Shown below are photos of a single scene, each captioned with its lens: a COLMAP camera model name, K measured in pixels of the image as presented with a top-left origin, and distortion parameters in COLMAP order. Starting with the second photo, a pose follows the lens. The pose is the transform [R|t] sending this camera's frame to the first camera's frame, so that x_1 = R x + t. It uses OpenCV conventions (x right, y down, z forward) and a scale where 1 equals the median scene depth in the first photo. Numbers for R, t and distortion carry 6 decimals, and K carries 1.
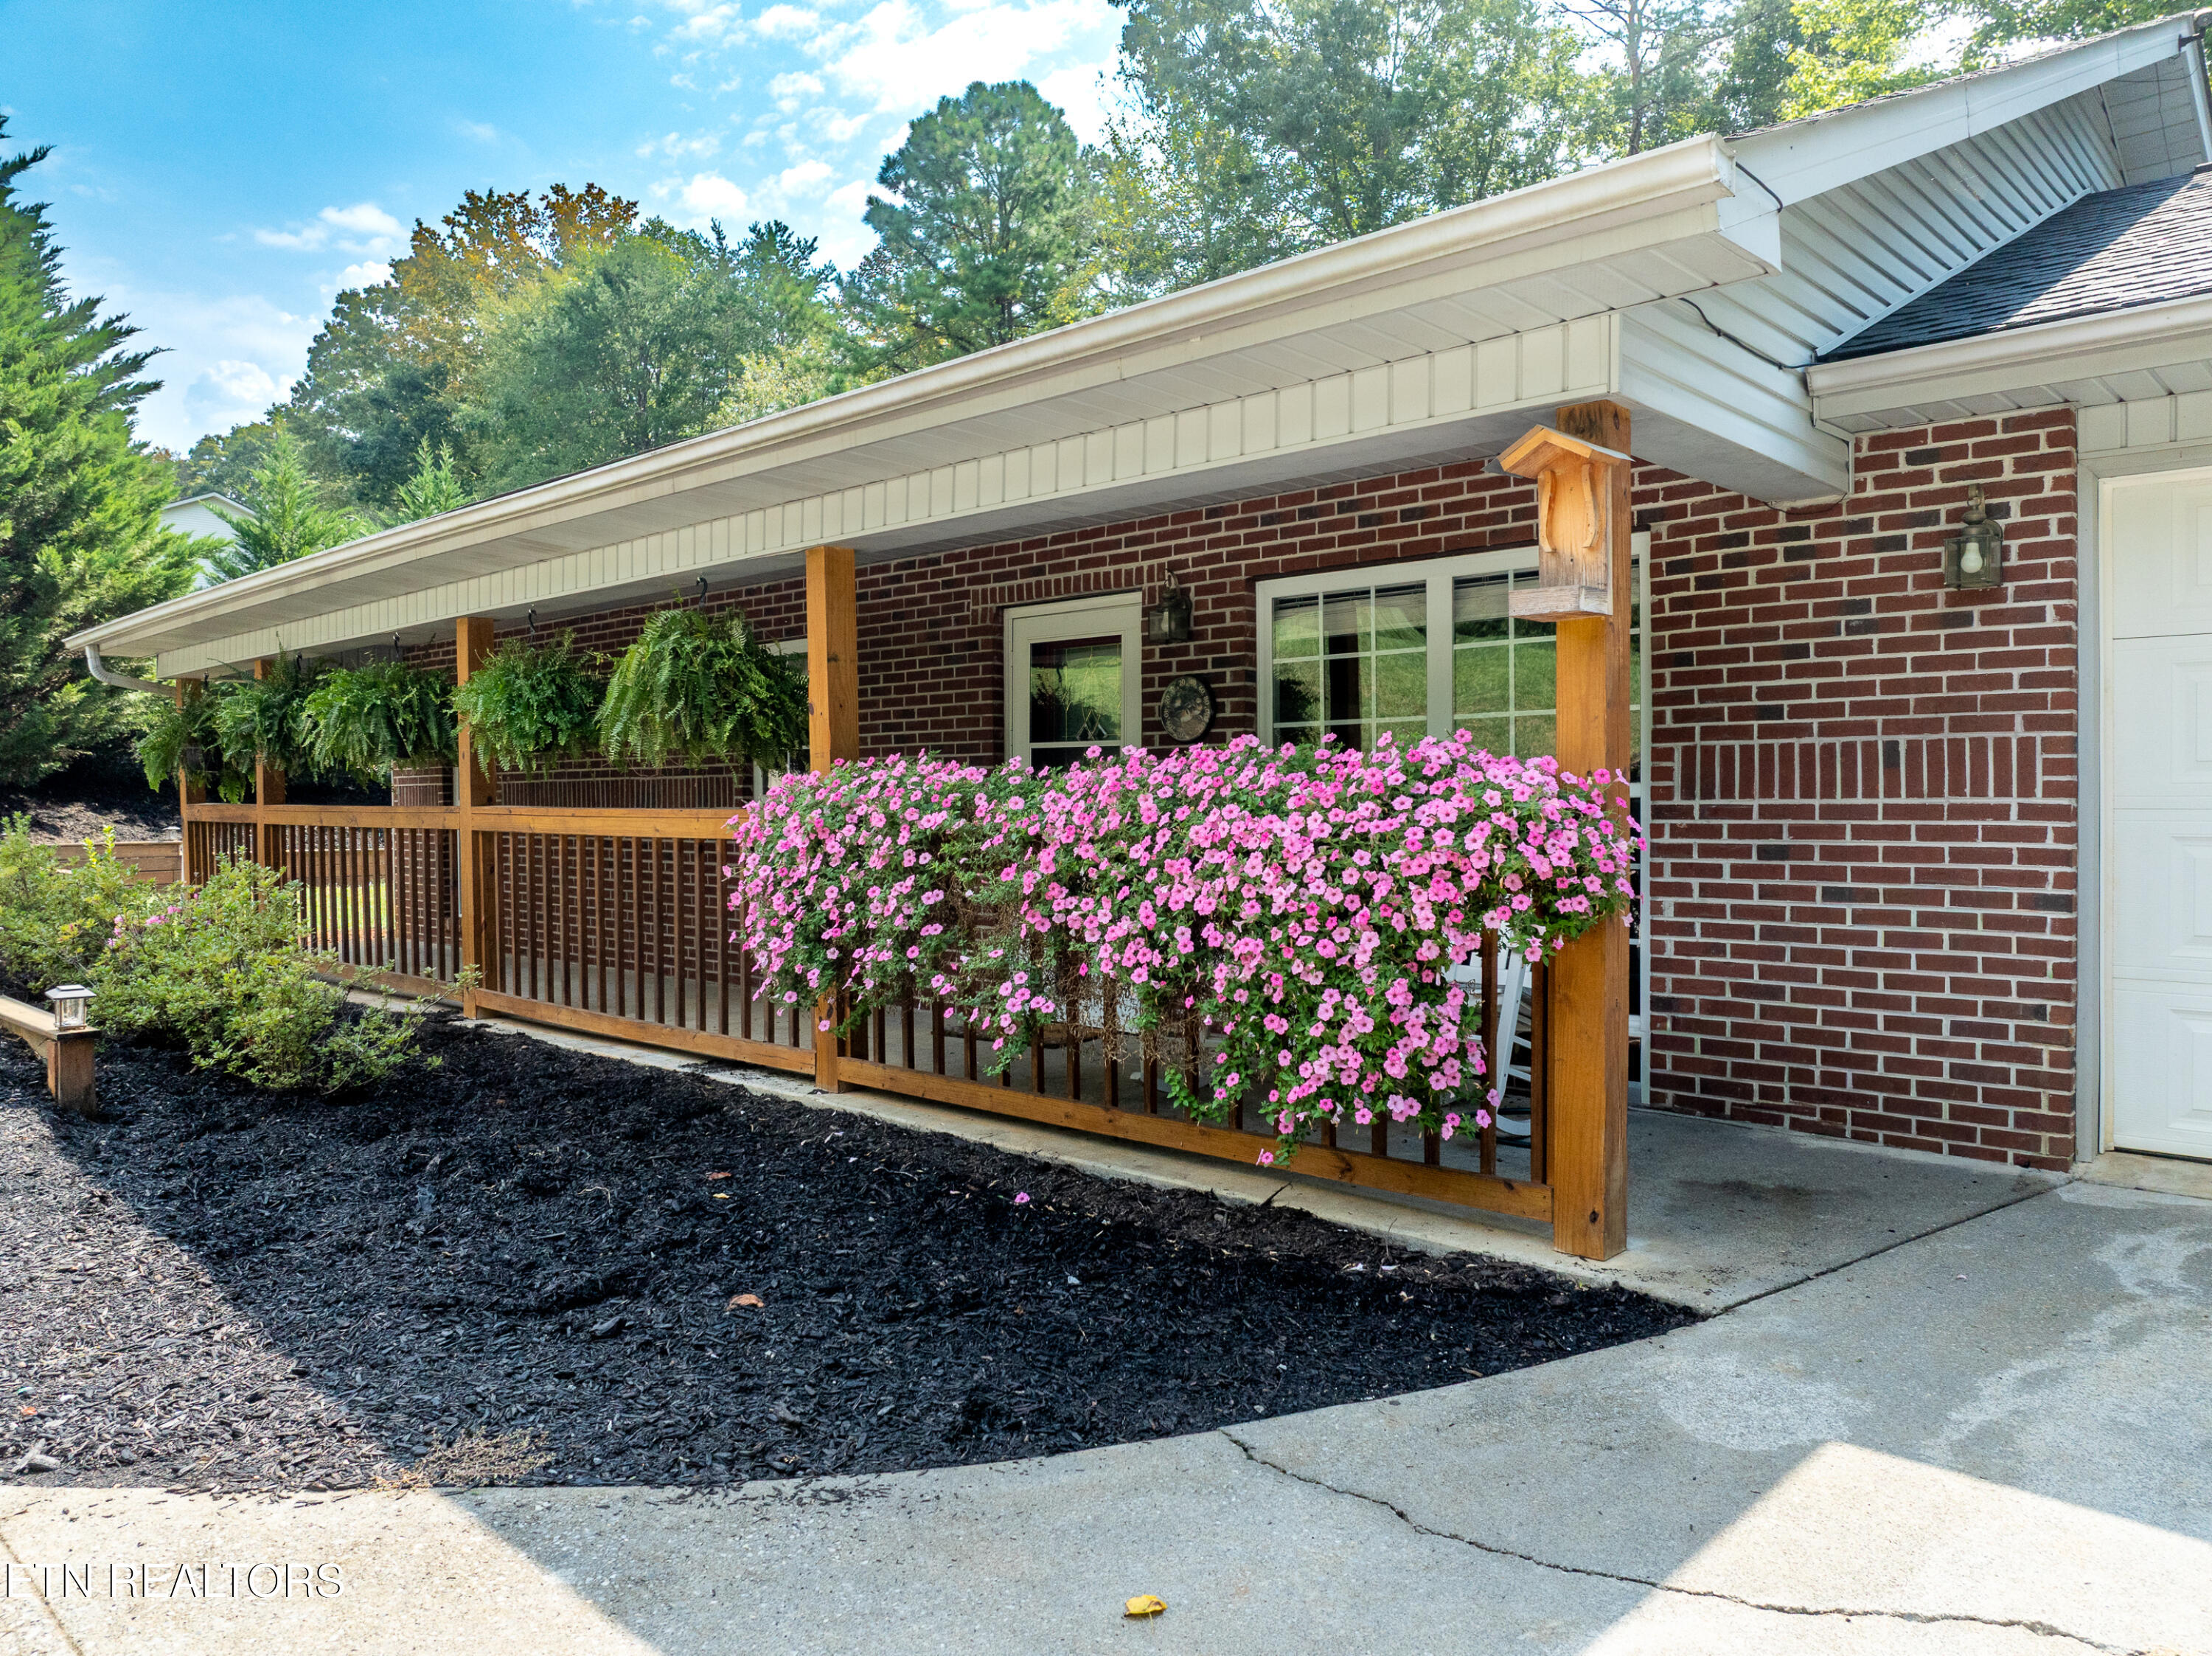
lens RADIAL K [[1567.6, 0, 1116.9], [0, 1567.6, 823.0], [0, 0, 1]] dist [-0.032818, 0.003430]
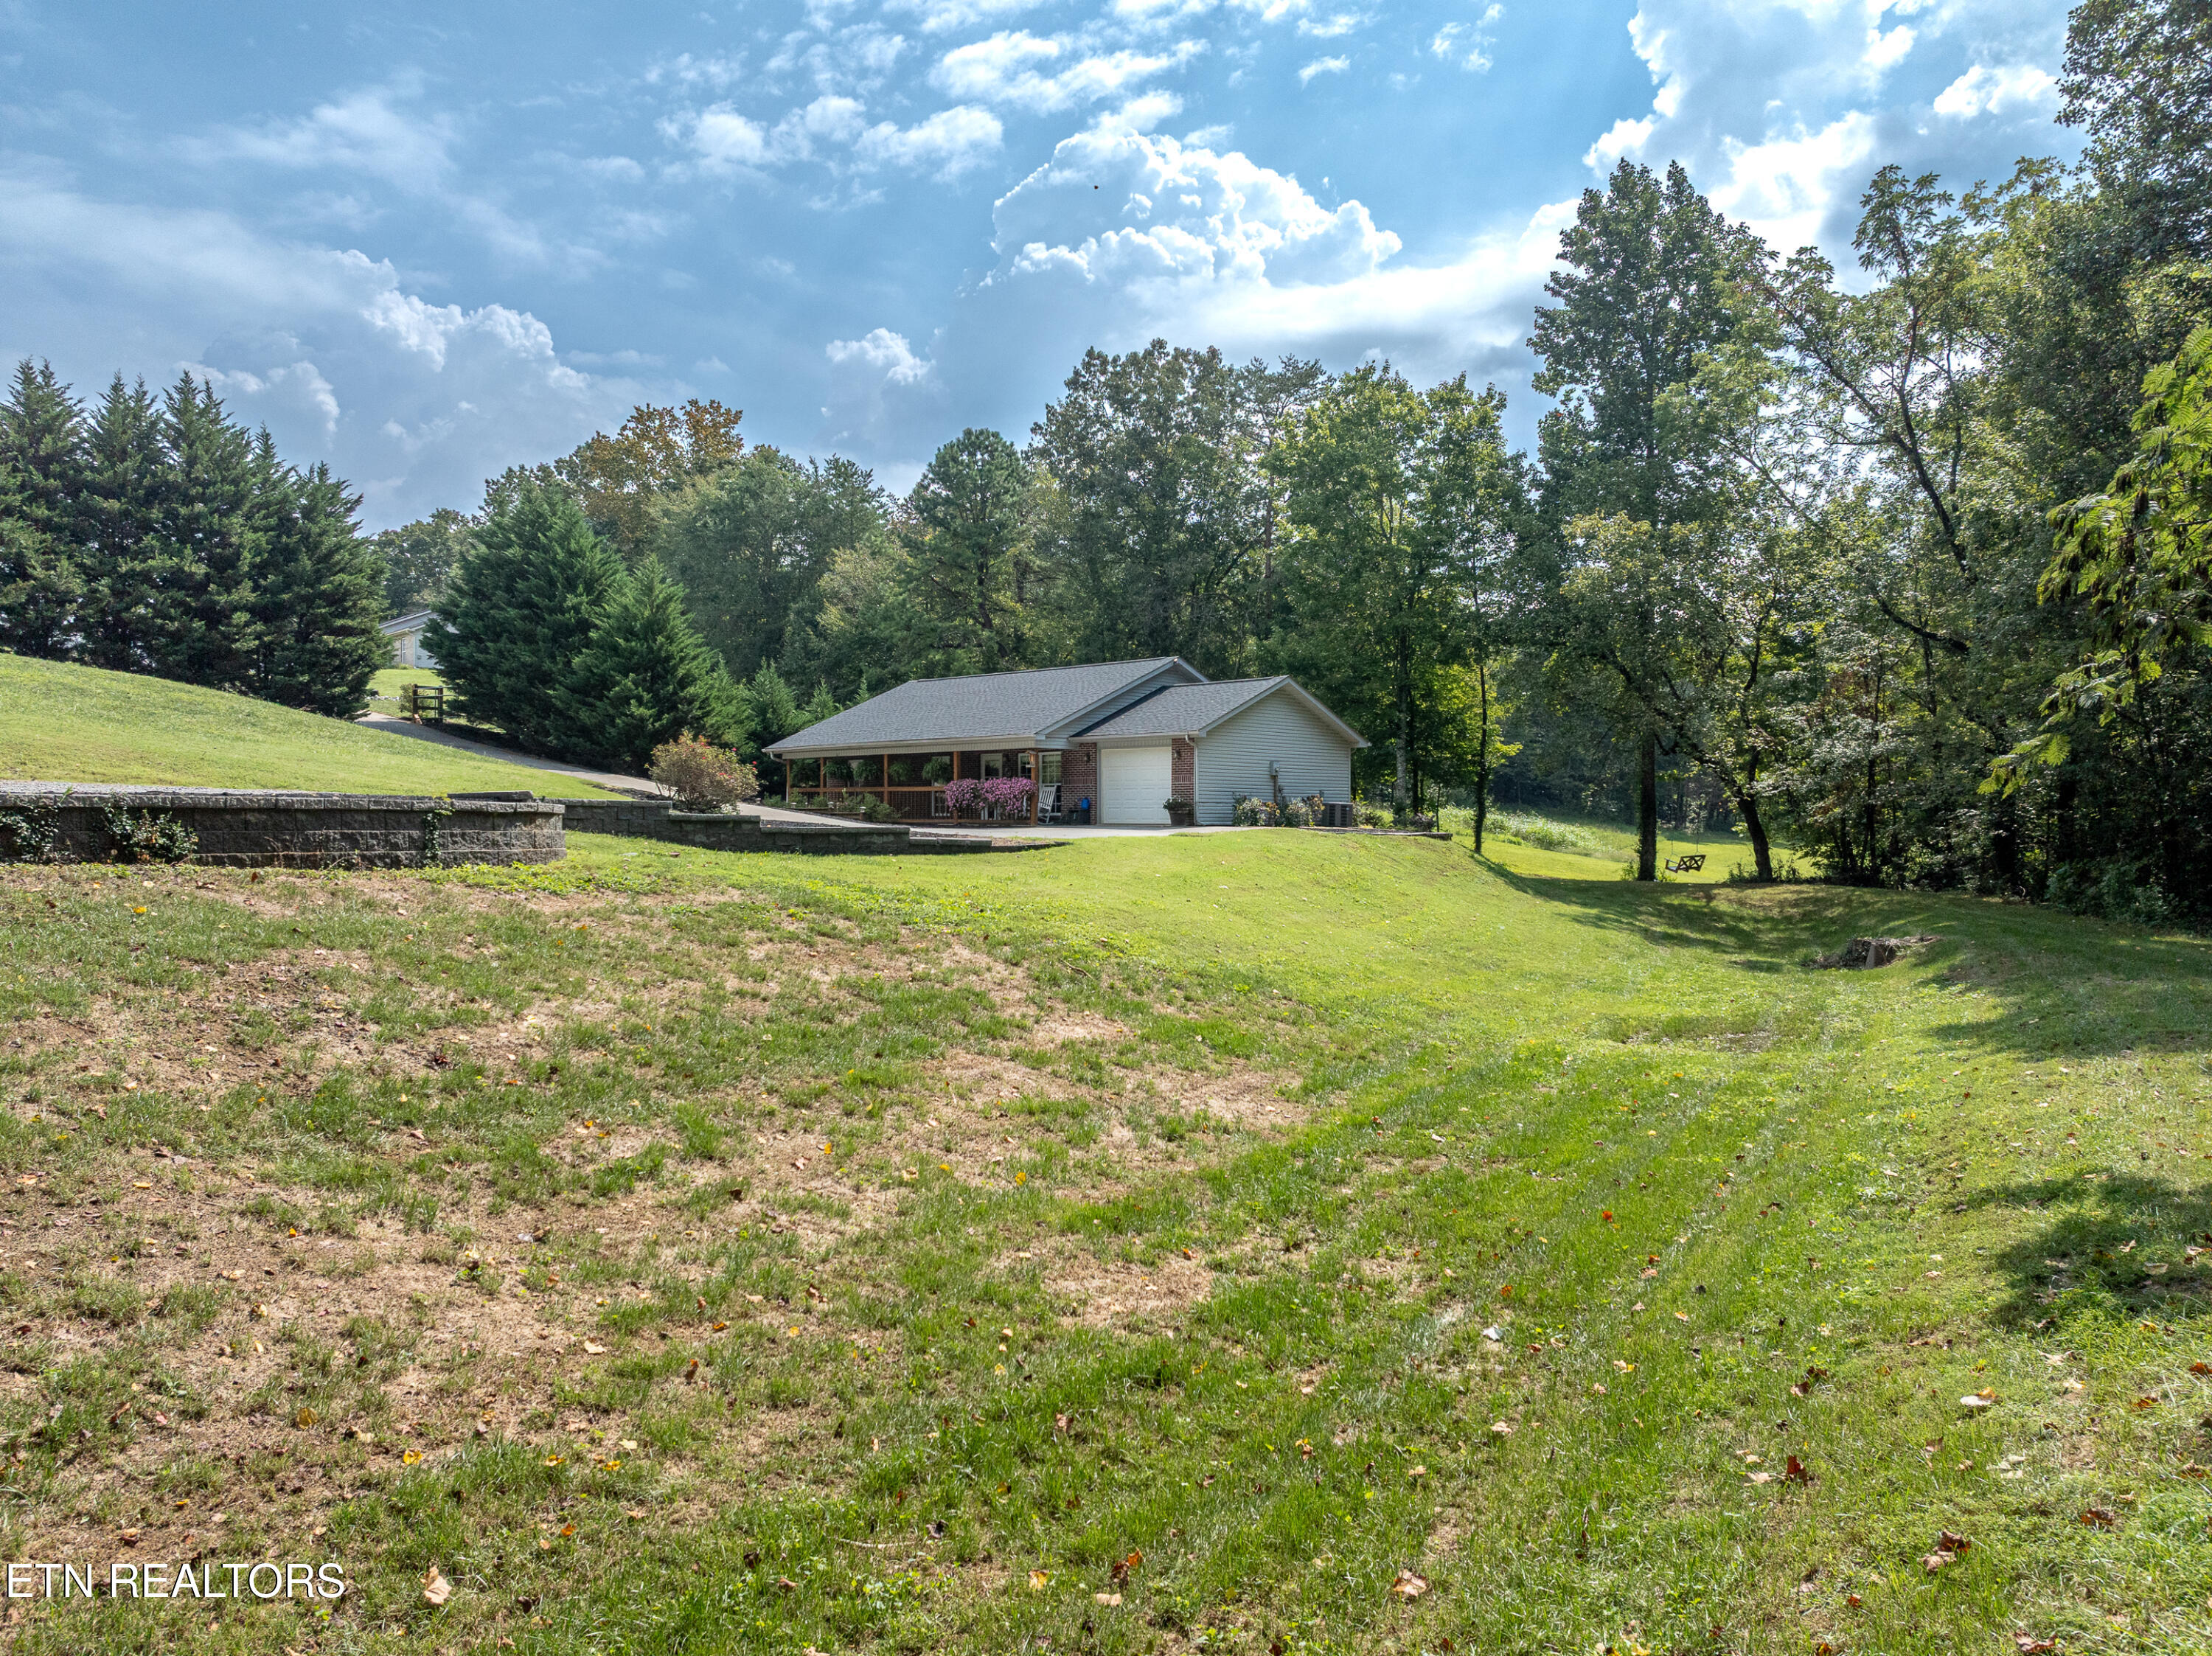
lens RADIAL K [[1594.6, 0, 1106.0], [0, 1594.6, 828.0], [0, 0, 1]] dist [-0.060820, 0.006894]
pose [[0.999953, 0.007228, 0.006395, 0.534205], [-0.007162, 0.999922, -0.010270, 0.295368], [-0.006469, 0.010224, 0.999927, -7.371403]]
